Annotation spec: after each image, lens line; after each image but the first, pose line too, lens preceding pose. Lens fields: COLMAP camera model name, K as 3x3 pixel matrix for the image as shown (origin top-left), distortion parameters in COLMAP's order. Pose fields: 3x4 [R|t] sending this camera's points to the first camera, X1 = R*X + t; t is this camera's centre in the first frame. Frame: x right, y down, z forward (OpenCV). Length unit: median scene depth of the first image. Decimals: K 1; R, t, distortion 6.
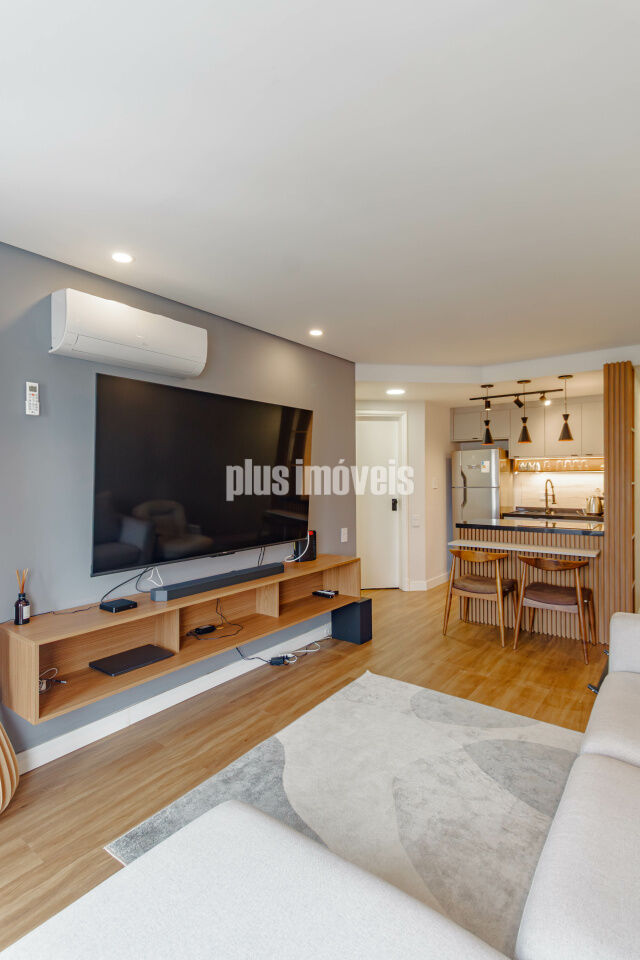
lens RADIAL K [[490.2, 0, 299.2], [0, 490.2, 477.7], [0, 0, 1]] dist [0.006056, 0.001240]
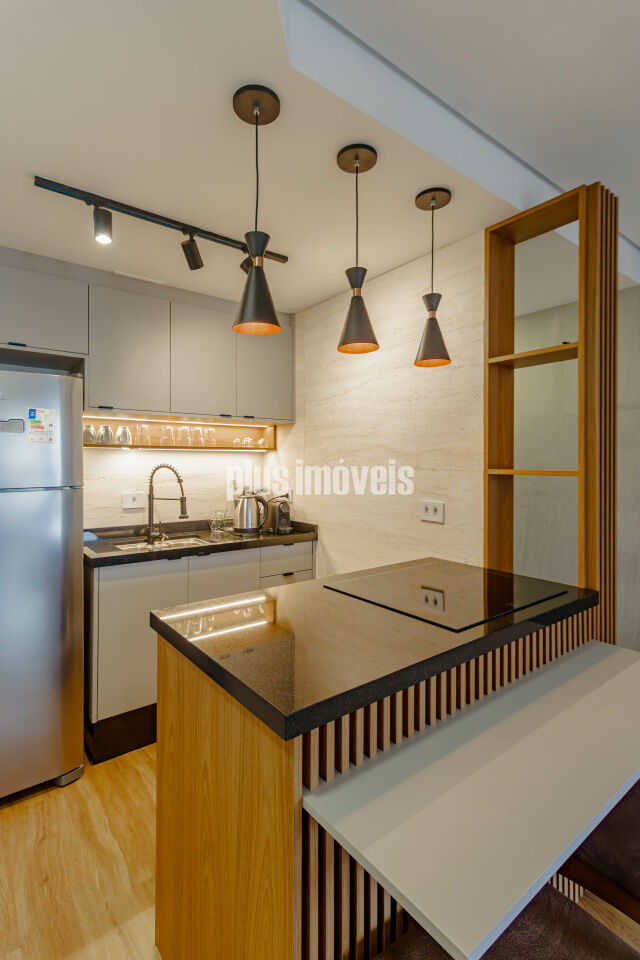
lens RADIAL K [[459.7, 0, 319.1], [0, 459.7, 472.9], [0, 0, 1]] dist [-0.004744, -0.000284]
pose [[0.254039, -0.007422, 0.967166, 0.145337], [-0.006284, 0.999937, 0.009324, 0.007394], [-0.967174, -0.008446, 0.253976, 0.857846]]
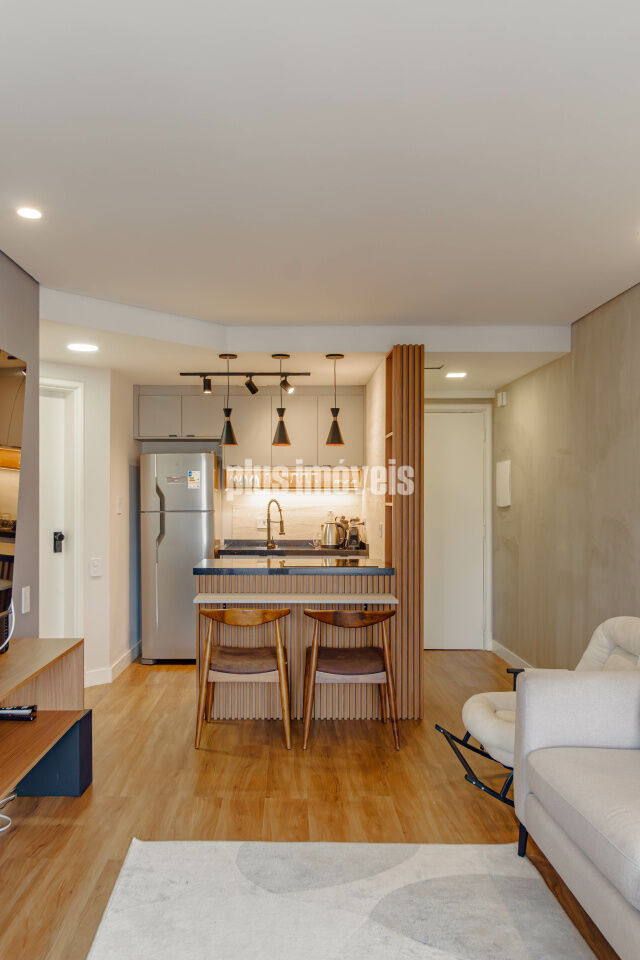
lens RADIAL K [[773.1, 0, 285.2], [0, 773.1, 500.3], [0, 0, 1]] dist [0.032392, -0.000890]
pose [[0.793510, 0.002501, 0.608552, -0.175132], [-0.004552, 0.999988, 0.001825, 0.002980], [-0.608540, -0.004218, 0.793512, 0.126410]]
